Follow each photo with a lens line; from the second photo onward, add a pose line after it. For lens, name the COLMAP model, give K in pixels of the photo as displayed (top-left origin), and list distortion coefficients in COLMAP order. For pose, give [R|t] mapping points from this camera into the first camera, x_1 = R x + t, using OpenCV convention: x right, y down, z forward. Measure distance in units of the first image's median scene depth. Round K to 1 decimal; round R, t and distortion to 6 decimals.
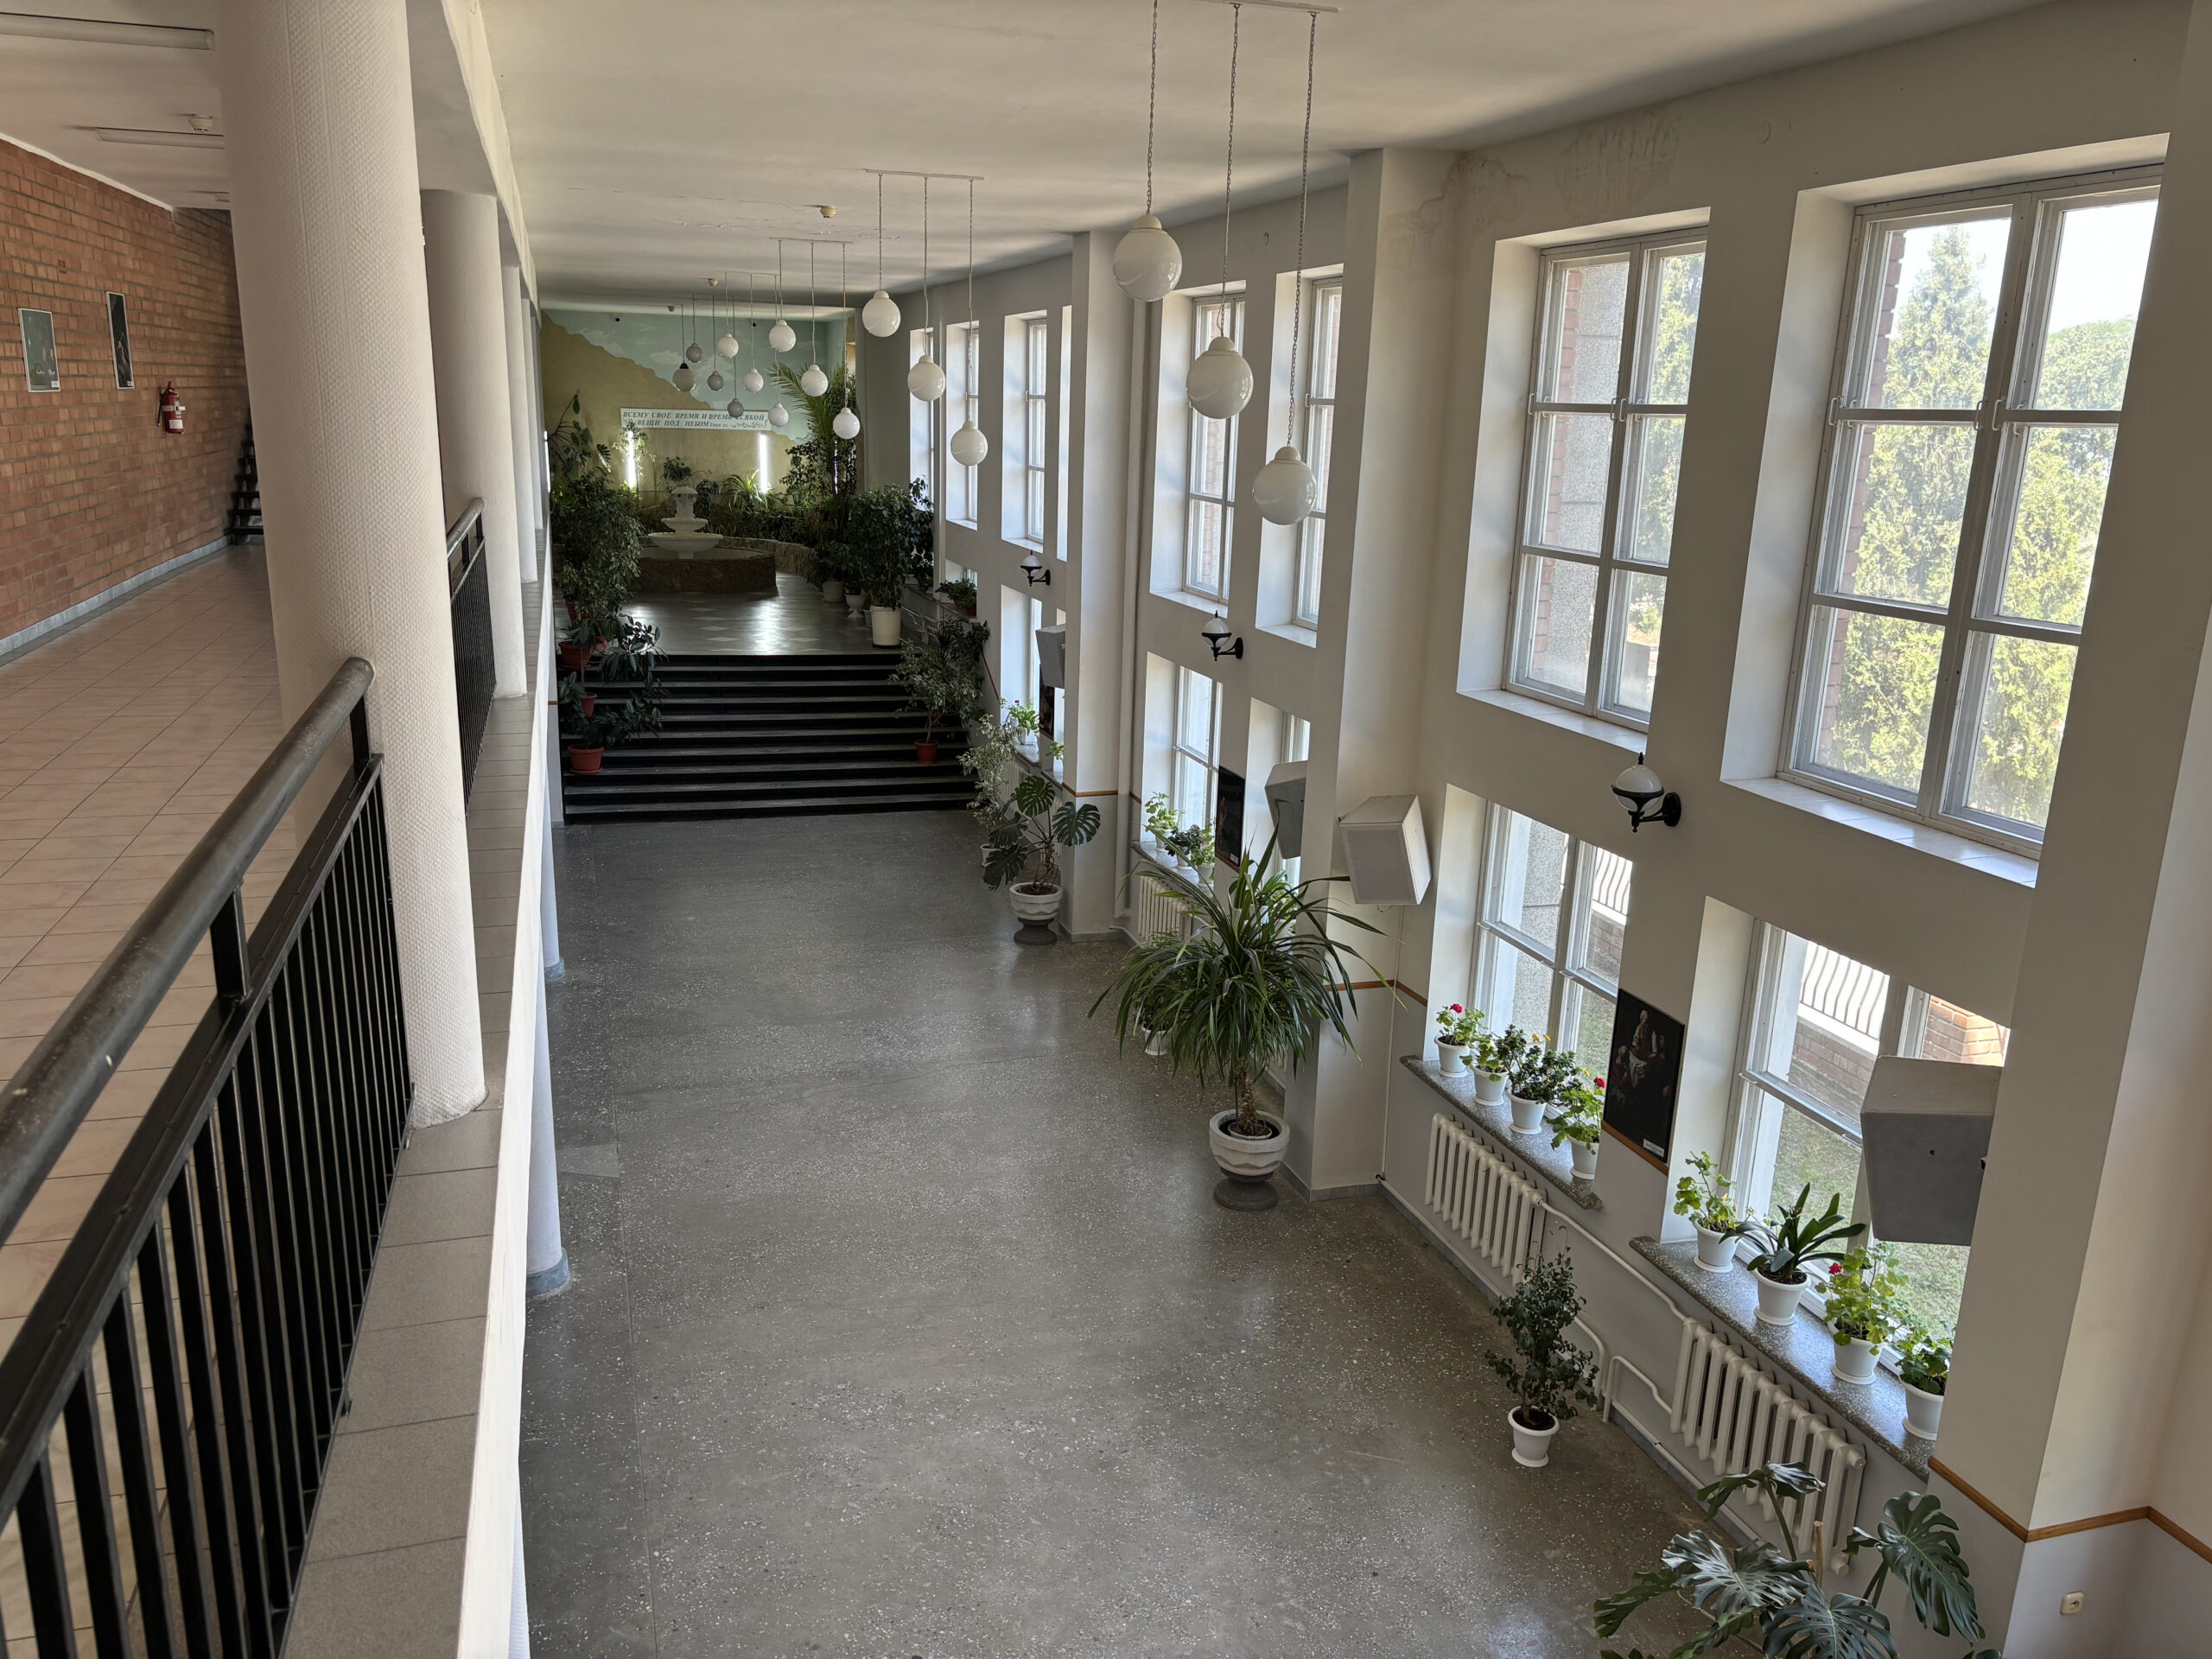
lens RADIAL K [[1663.5, 0, 1116.7], [0, 1663.5, 832.9], [0, 0, 1]] dist [0.038712, -0.043666]
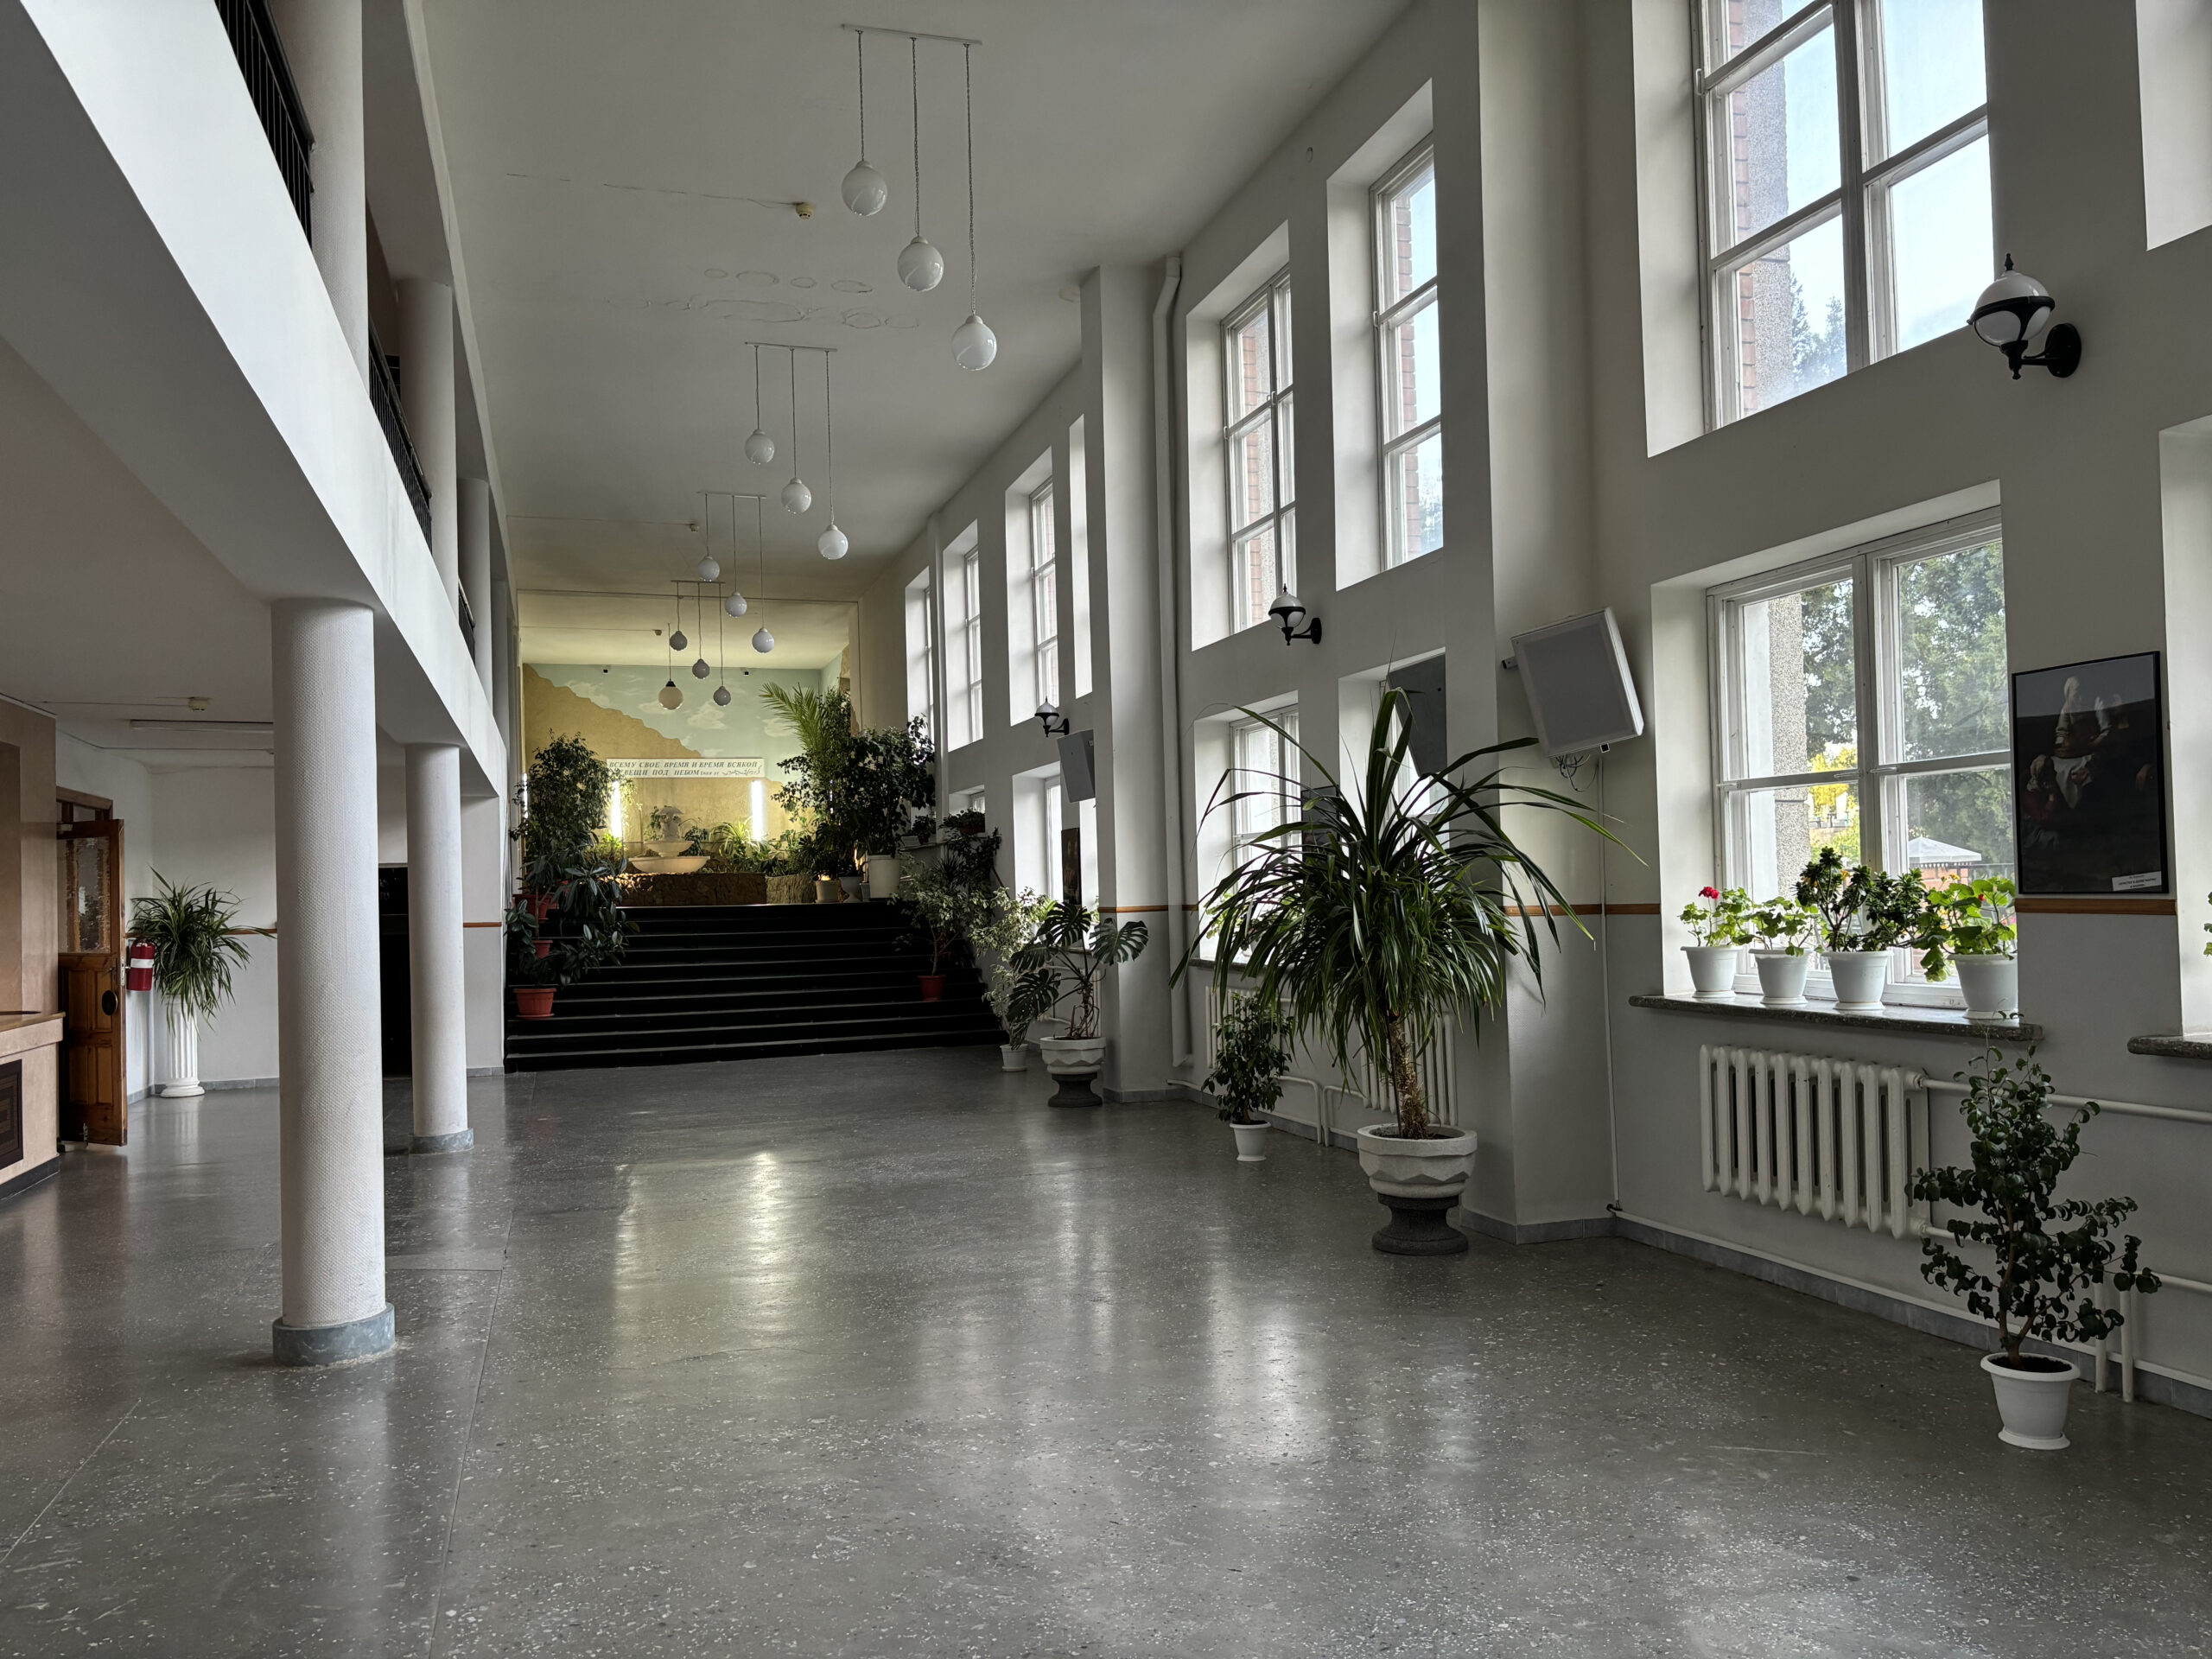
lens RADIAL K [[1663.5, 0, 1106.4], [0, 1663.5, 835.1], [0, 0, 1]] dist [0.038712, -0.043666]
pose [[0.998324, -0.057858, 0.000982, -0.028459], [0.055833, 0.958644, -0.279077, 0.167541], [0.015206, 0.278665, 0.960268, 0.207535]]
